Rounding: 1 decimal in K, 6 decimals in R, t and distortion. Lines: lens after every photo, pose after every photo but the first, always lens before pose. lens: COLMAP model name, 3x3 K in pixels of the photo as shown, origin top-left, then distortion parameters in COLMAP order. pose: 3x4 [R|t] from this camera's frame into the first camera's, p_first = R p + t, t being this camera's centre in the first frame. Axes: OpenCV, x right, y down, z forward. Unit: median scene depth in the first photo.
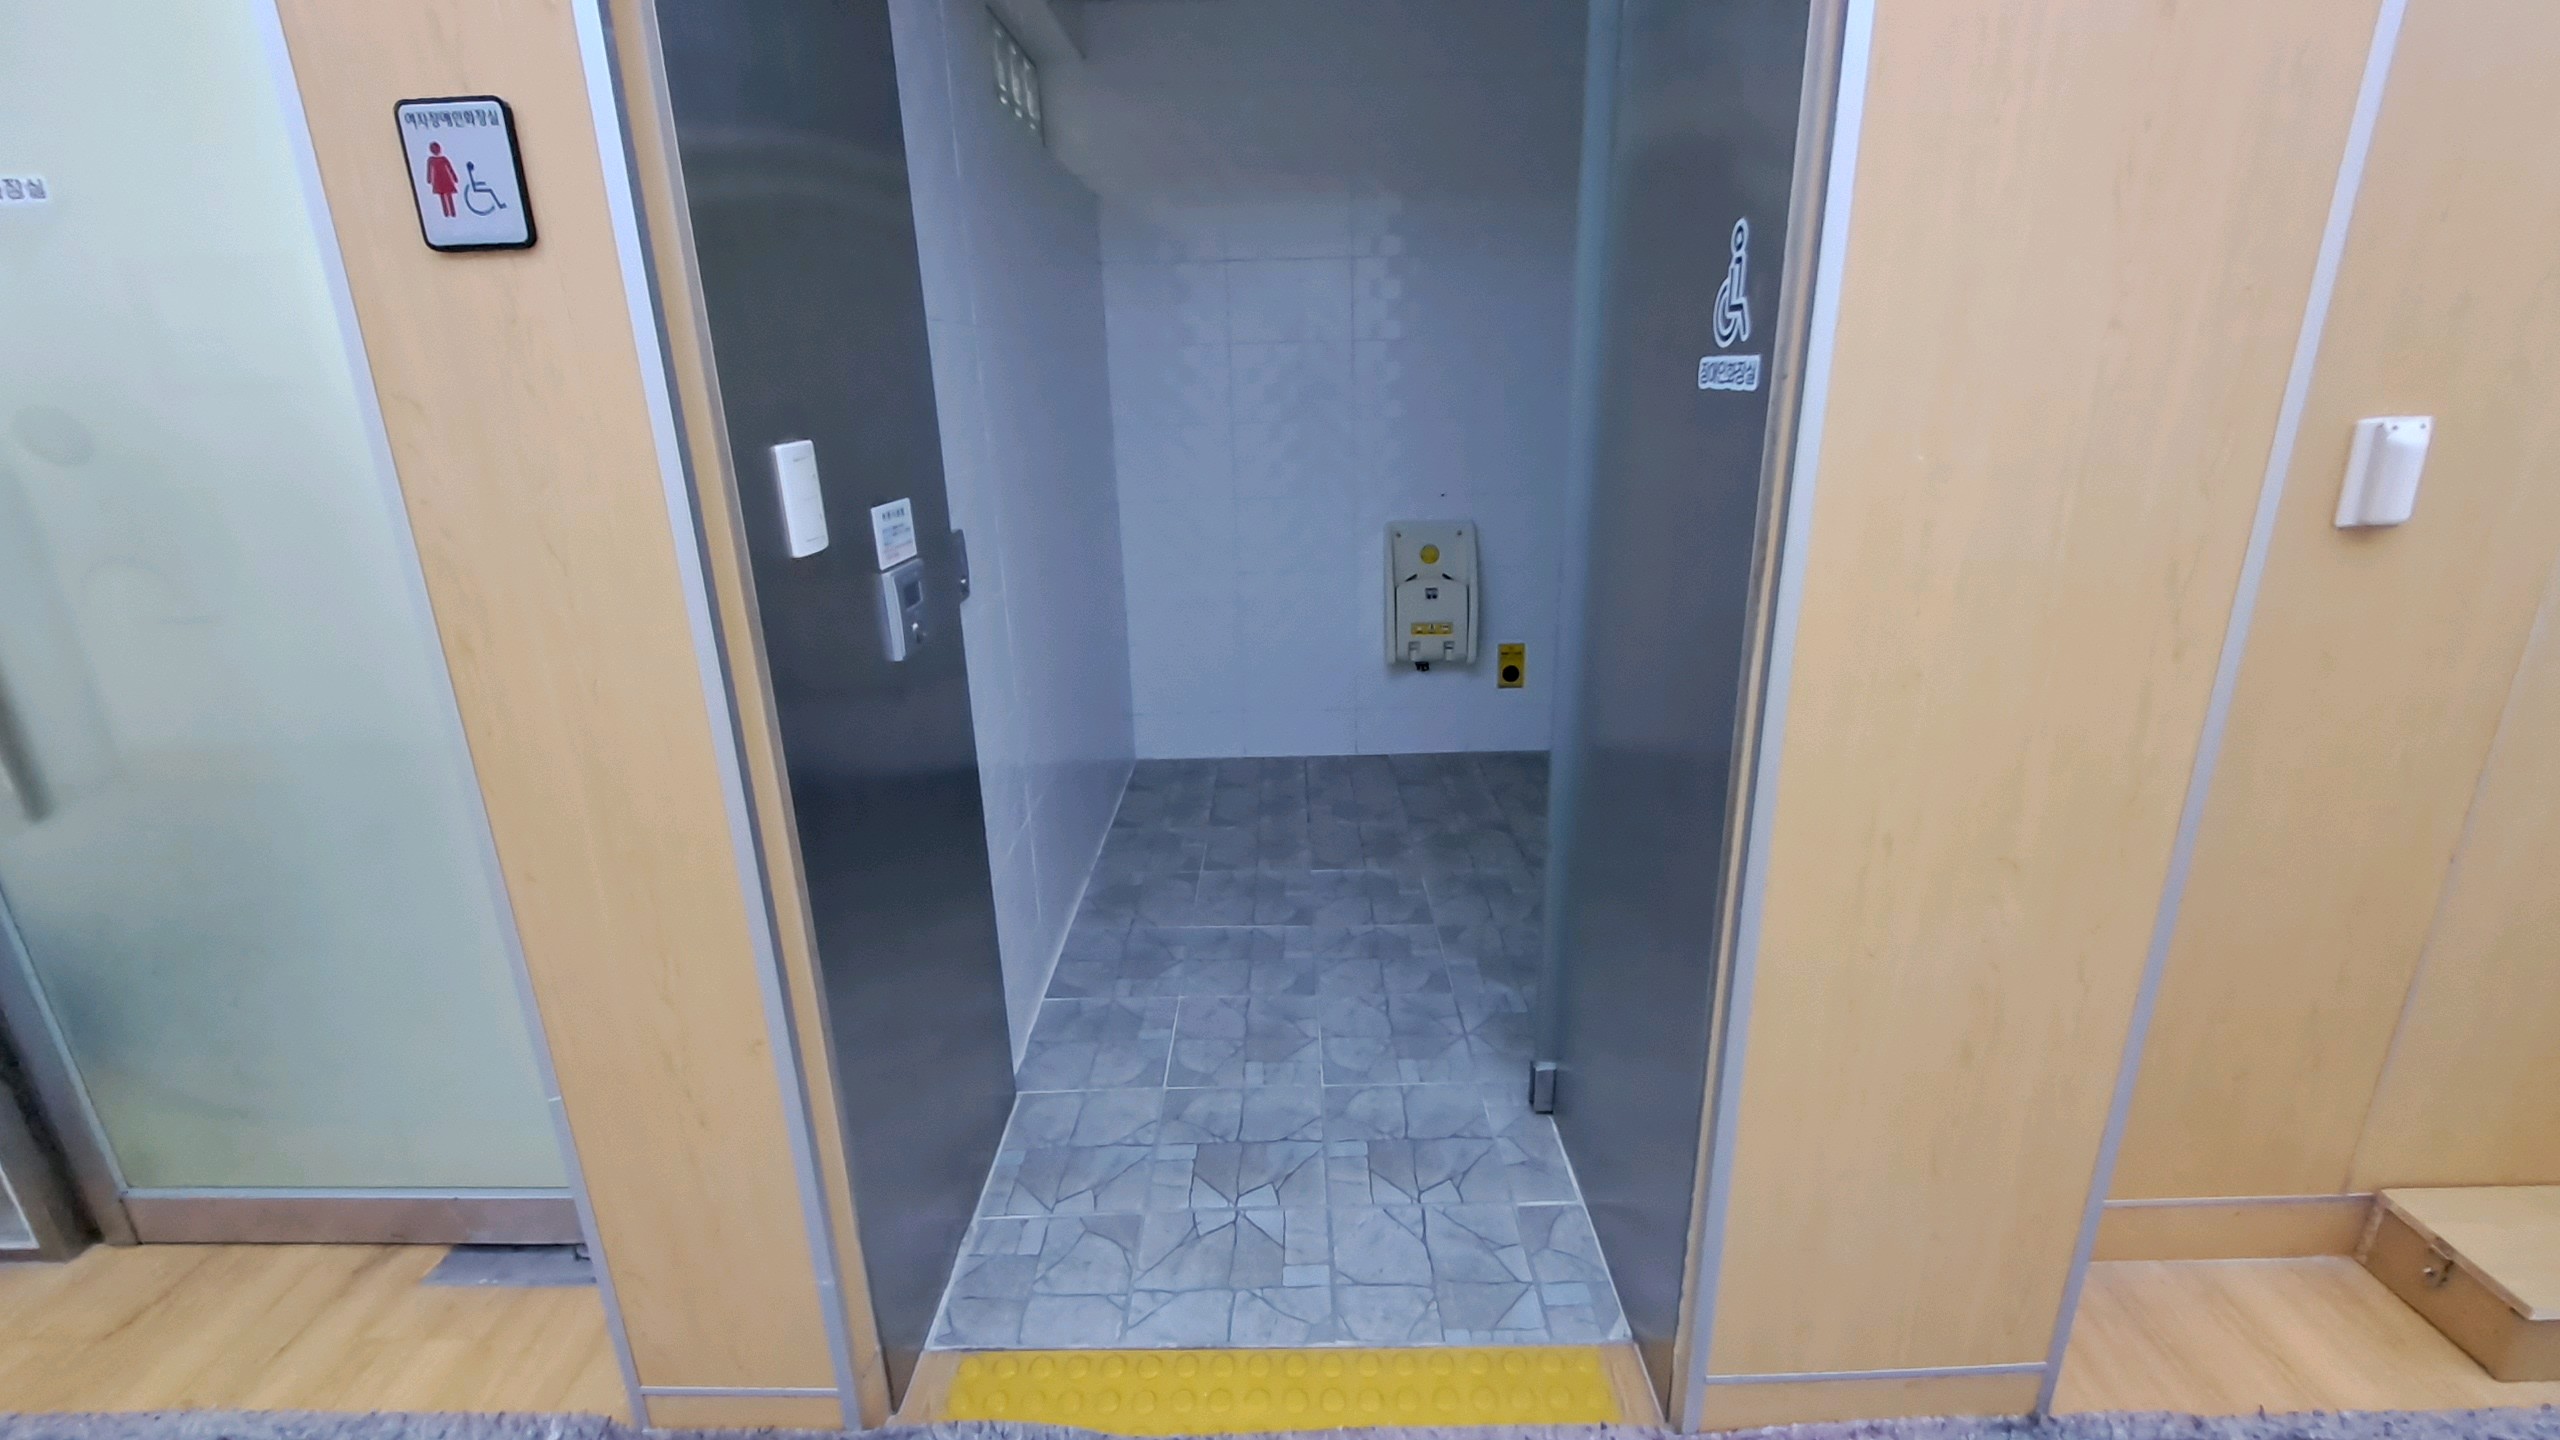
lens RADIAL K [[1056.2, 0, 1278.1], [0, 1056.2, 714.7], [0, 0, 1]] dist [0.001523, 0.000014]
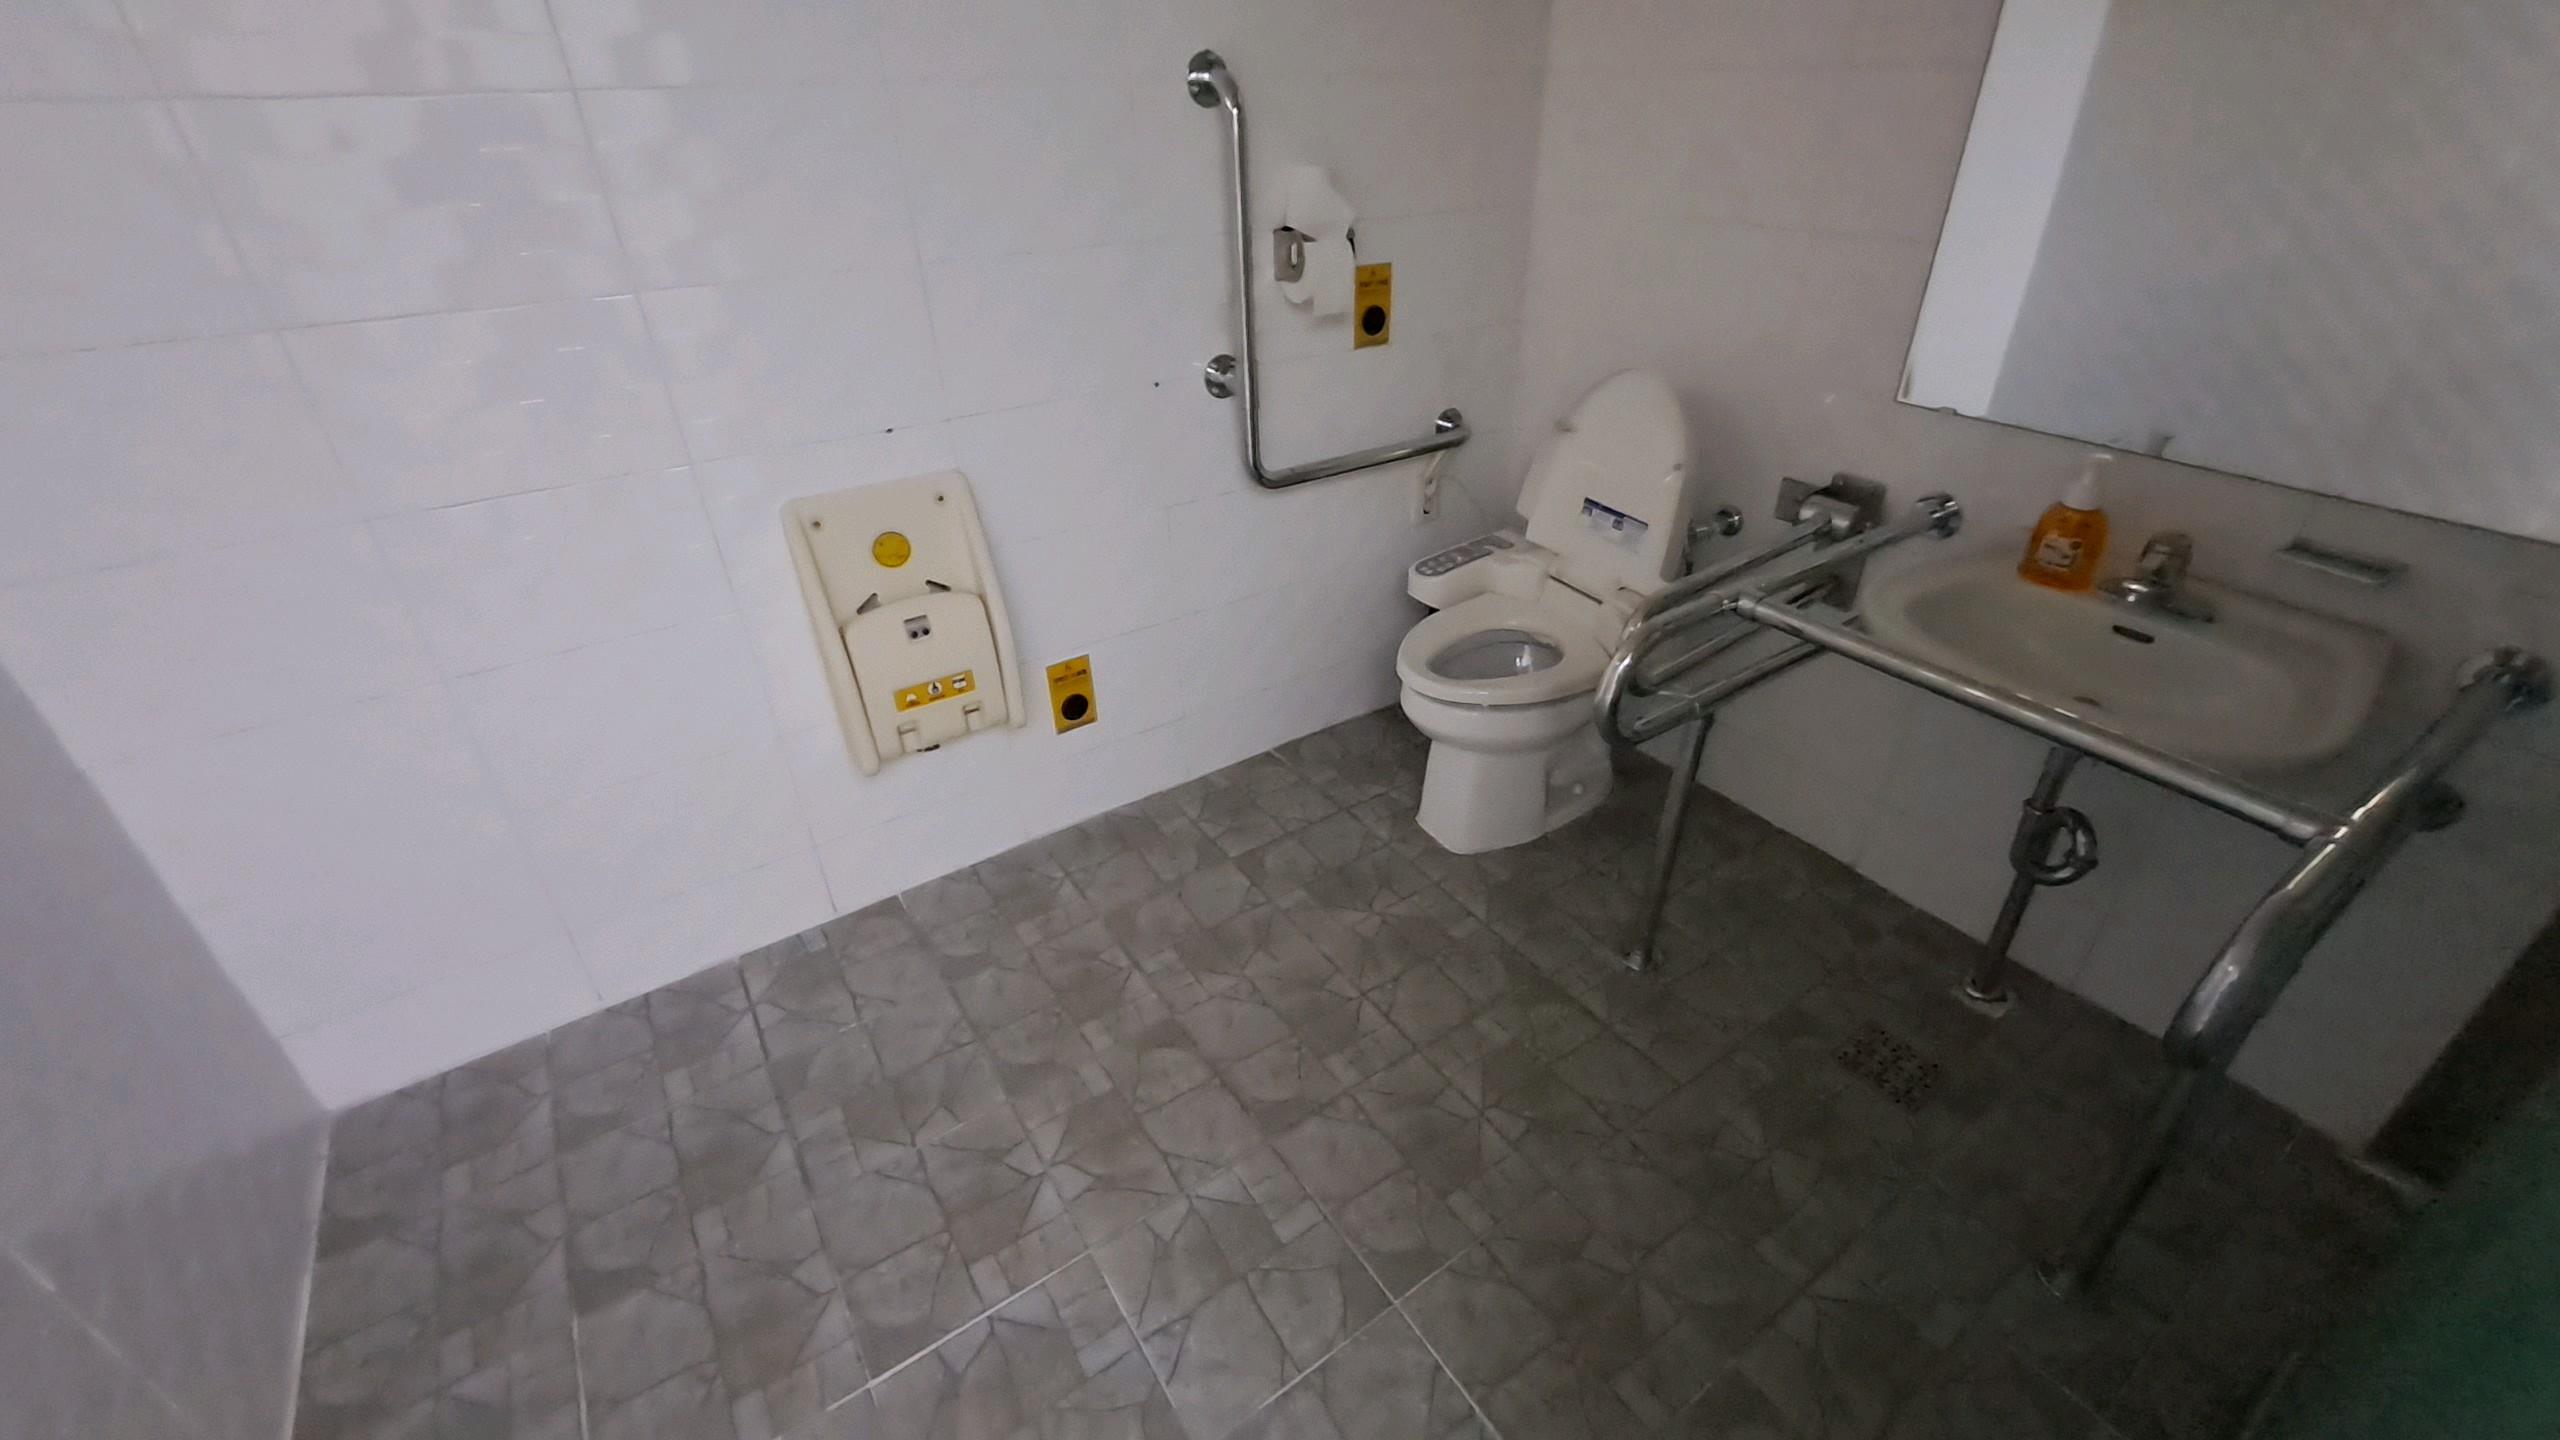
lens RADIAL K [[1056.2, 0, 1287.9], [0, 1056.2, 704.7], [0, 0, 1]] dist [0.001523, 0.000014]
pose [[0.826061, -0.279025, 0.489662, 0.031907], [0.167205, 0.951058, 0.259868, -0.180884], [-0.538207, -0.132793, 0.832286, 0.467245]]
